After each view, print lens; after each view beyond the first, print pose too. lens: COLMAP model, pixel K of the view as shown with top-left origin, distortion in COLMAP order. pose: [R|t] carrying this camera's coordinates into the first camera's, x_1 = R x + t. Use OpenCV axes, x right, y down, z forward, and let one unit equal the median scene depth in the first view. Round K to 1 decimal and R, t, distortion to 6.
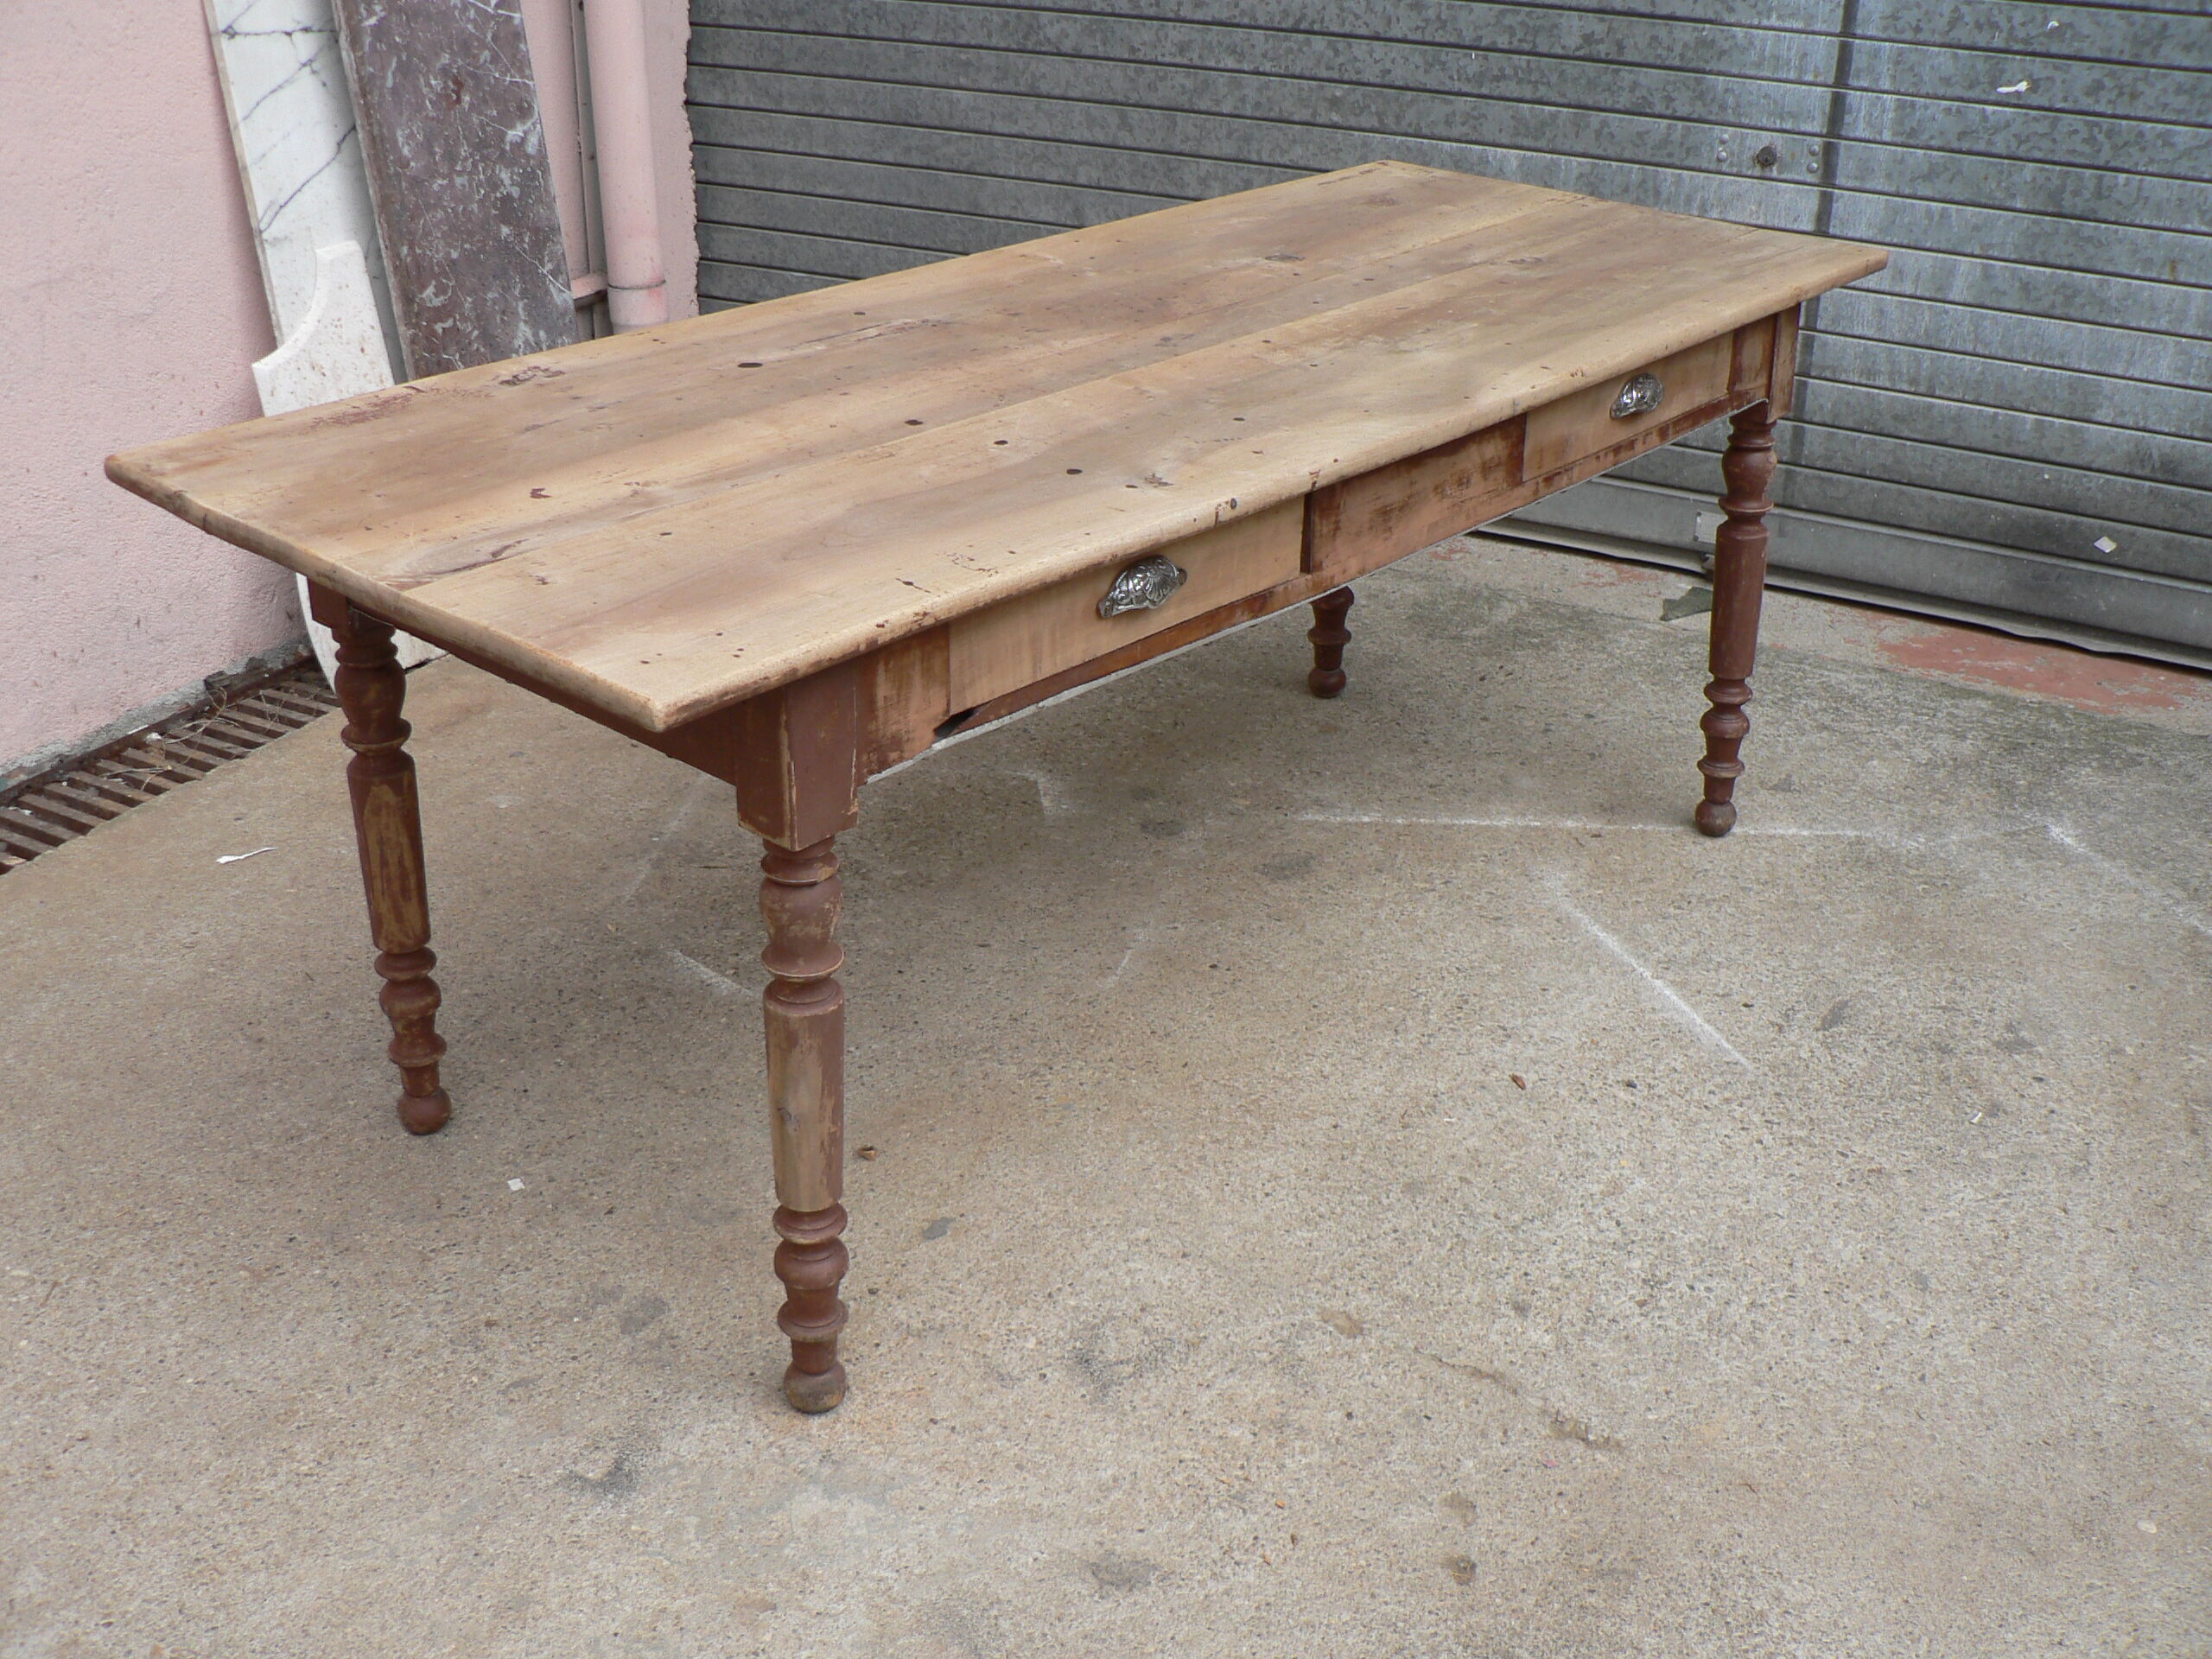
lens RADIAL K [[2414.8, 0, 1093.5], [0, 2414.8, 807.6], [0, 0, 1]] dist [-0.120130, 0.000000]
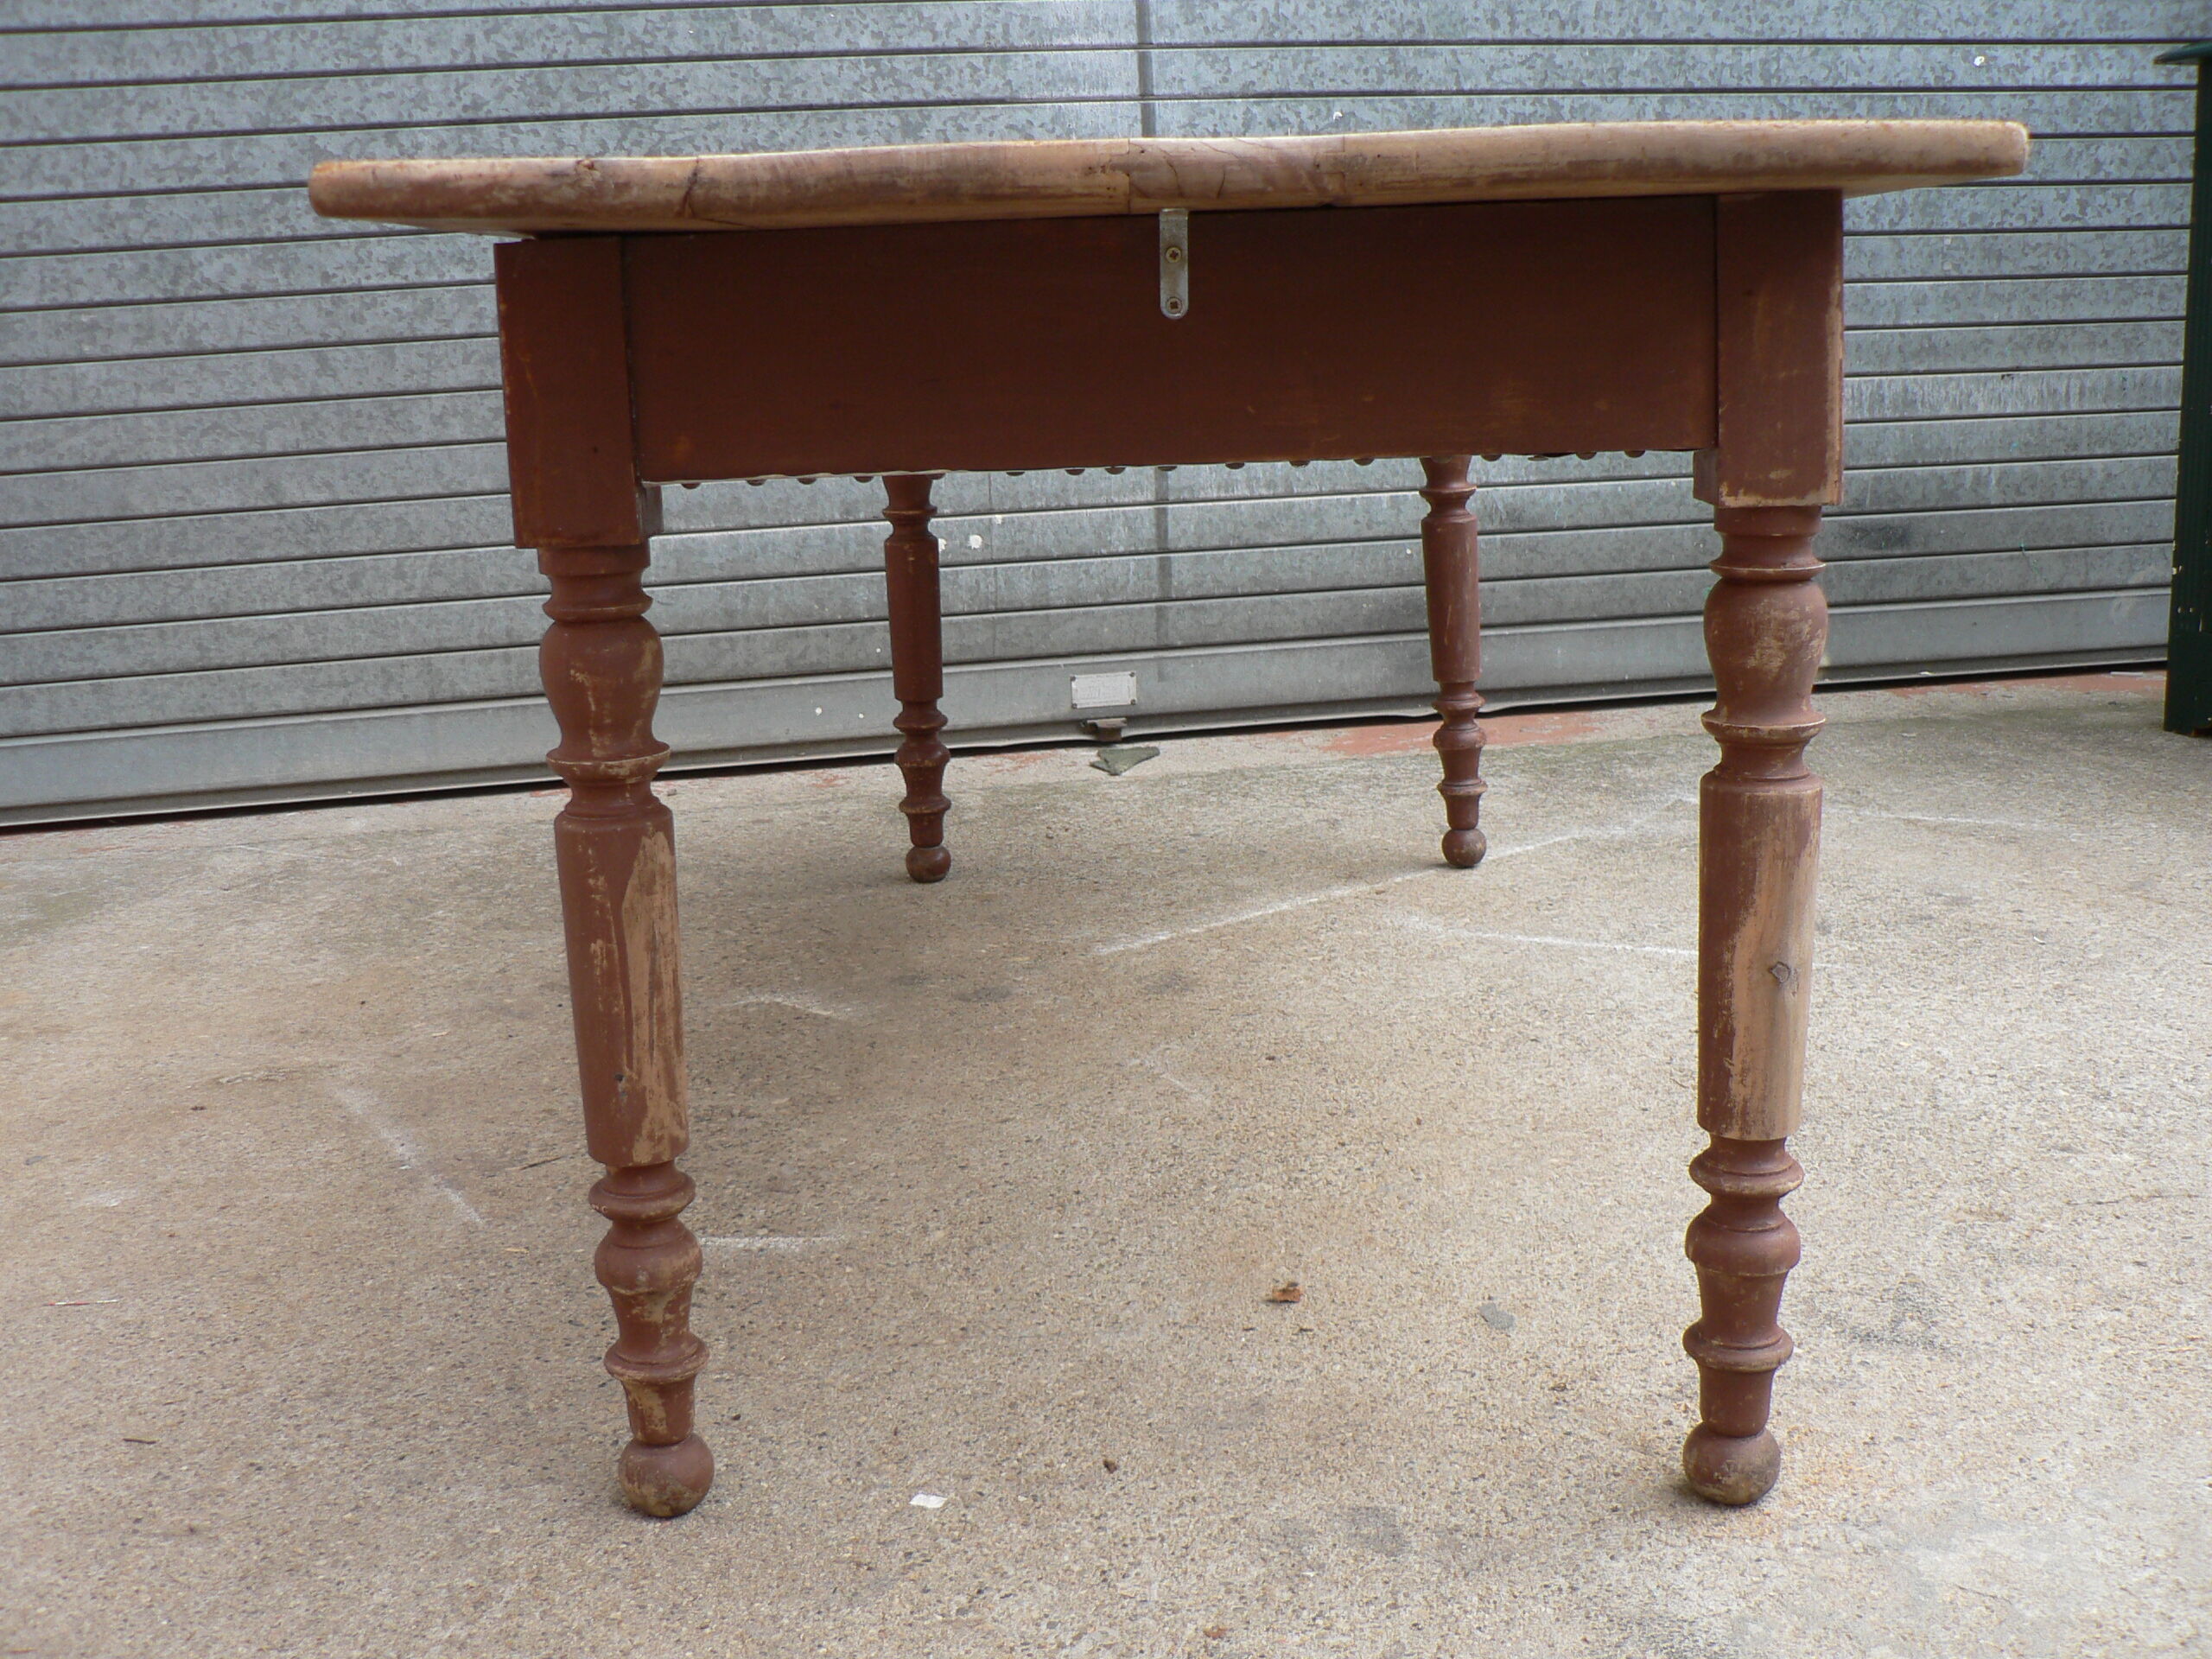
lens RADIAL K [[2414.8, 0, 1085.3], [0, 2414.8, 781.1], [0, 0, 1]] dist [-0.120130, 0.000000]
pose [[0.770383, -0.169896, 0.614529, -0.356543], [0.325141, 0.933783, -0.149443, 0.061153], [-0.548447, 0.314937, 0.774610, 0.309207]]
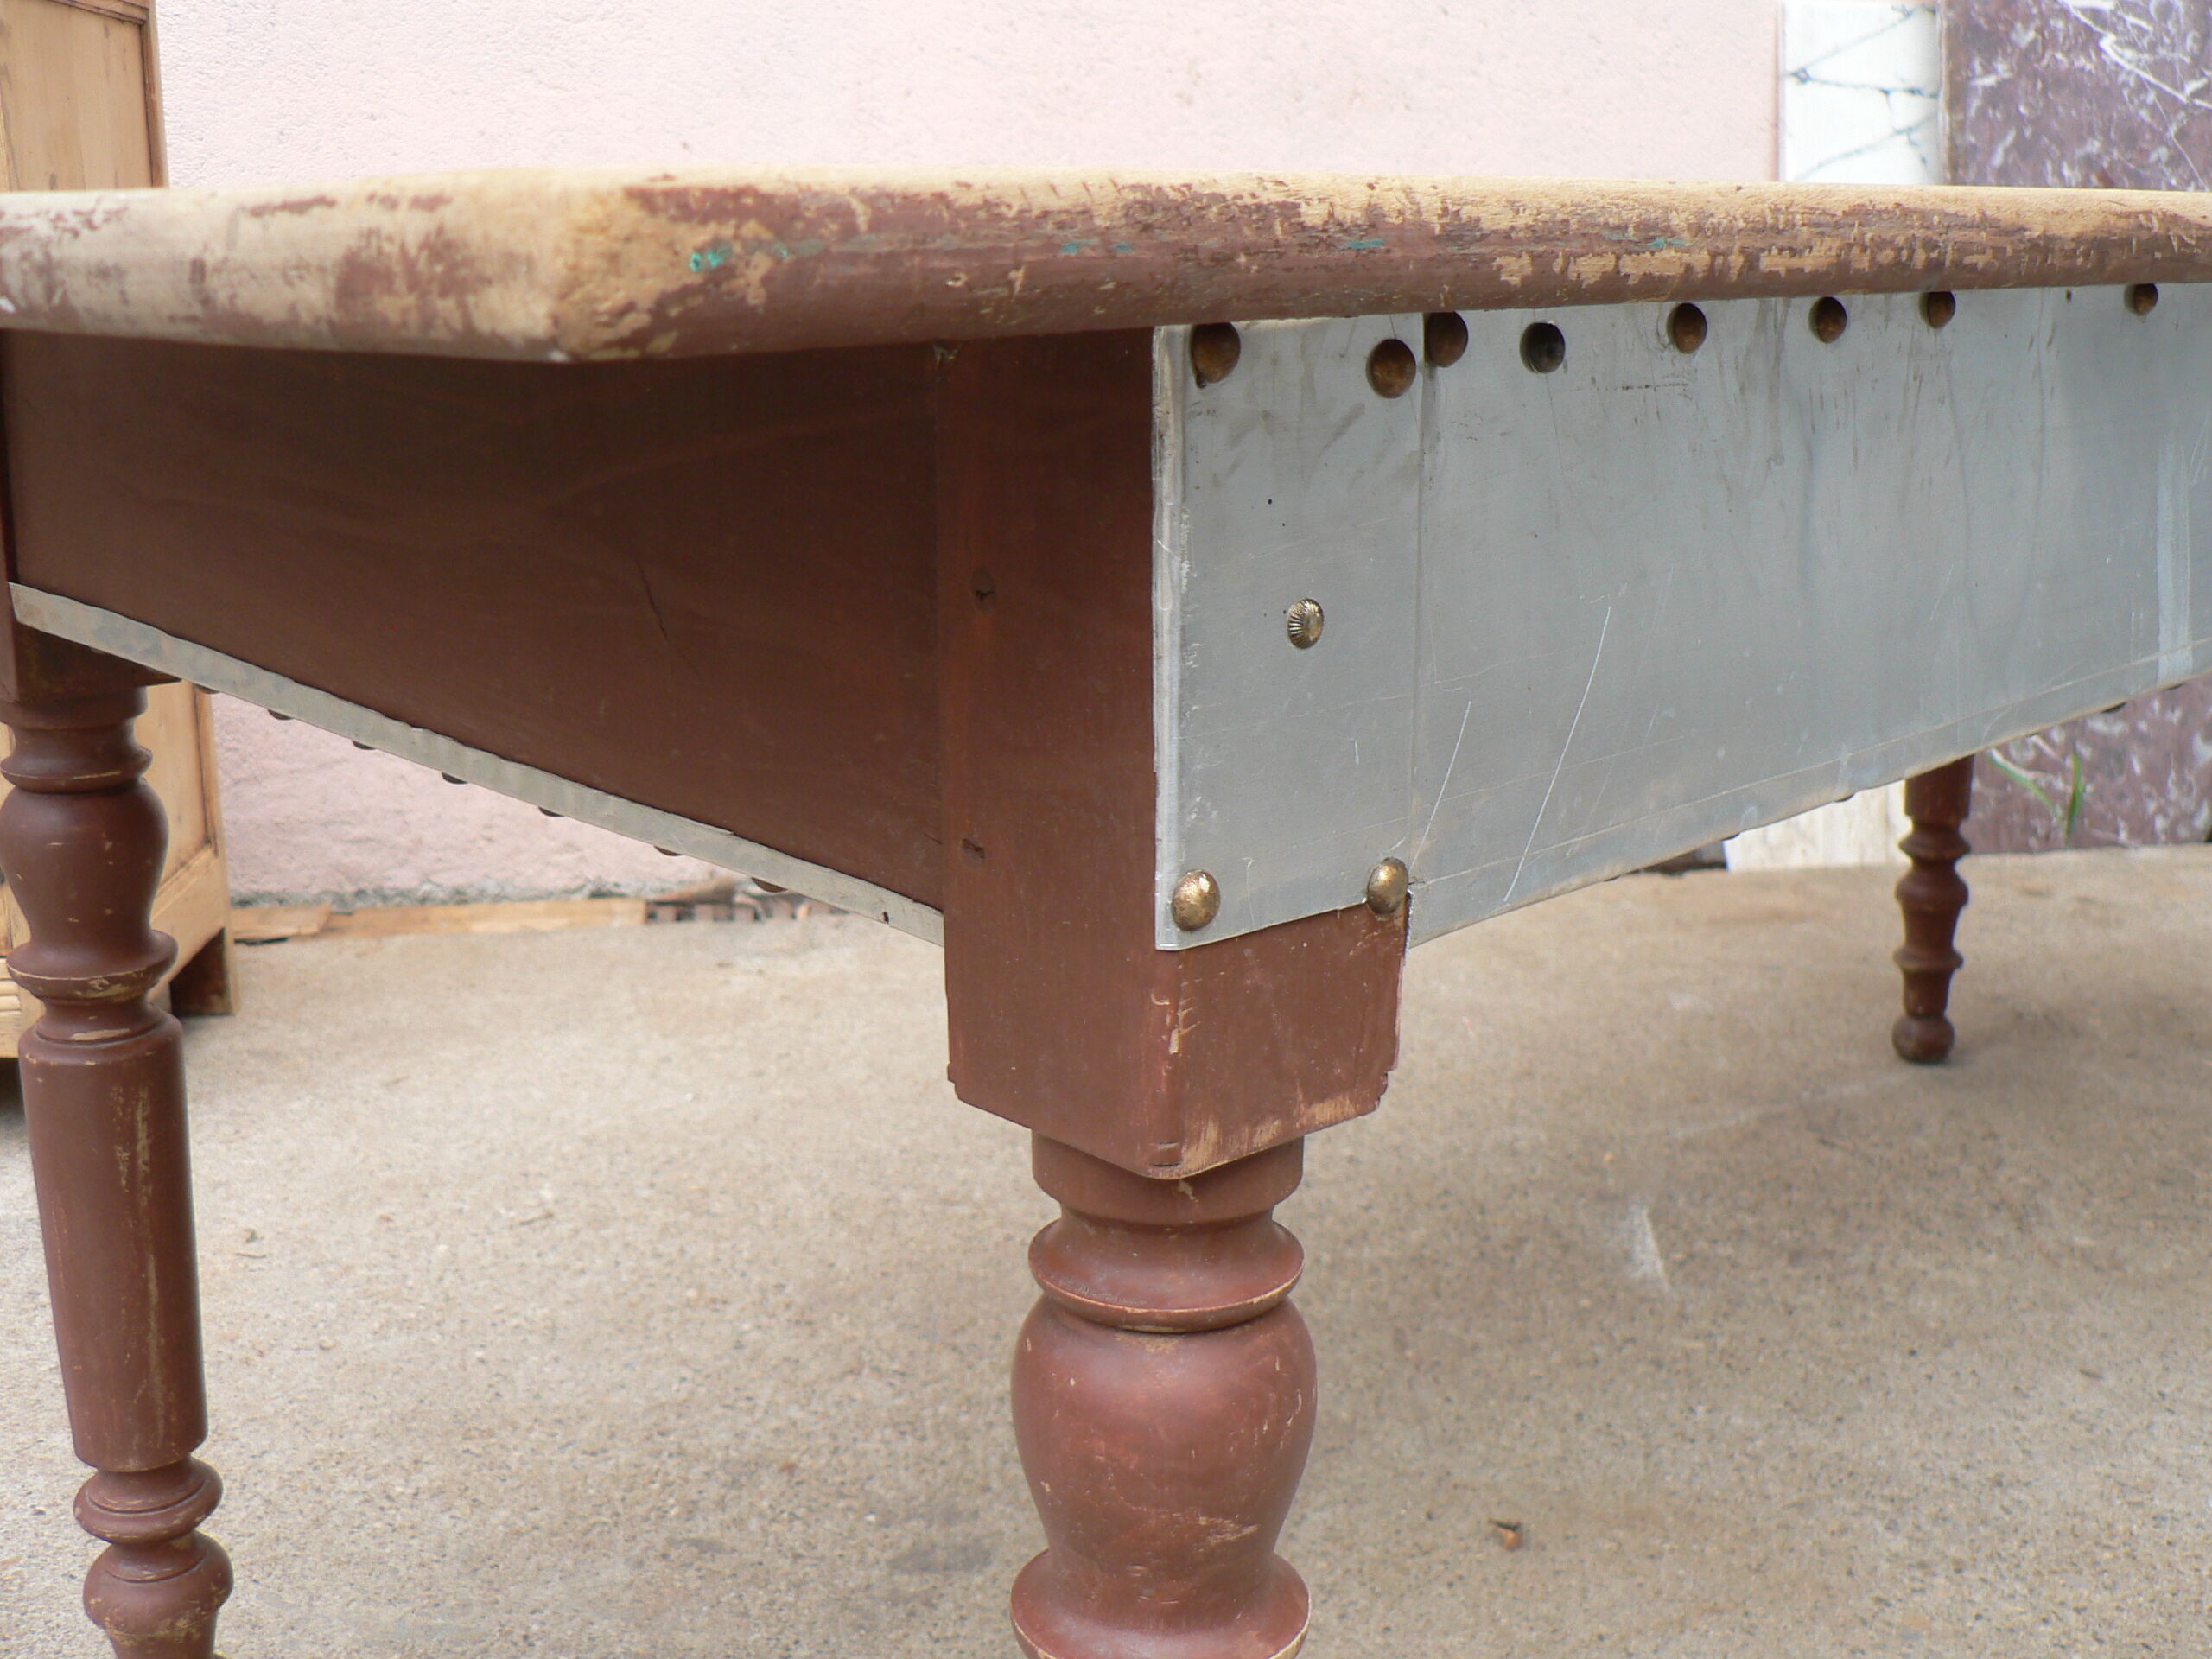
lens RADIAL K [[2414.8, 0, 1120.6], [0, 2414.8, 781.7], [0, 0, 1]] dist [-0.120130, 0.000000]
pose [[0.611788, 0.181138, -0.770003, 0.164633], [-0.338836, 0.939611, -0.048176, 0.023397], [0.714777, 0.290378, 0.636219, 0.358751]]
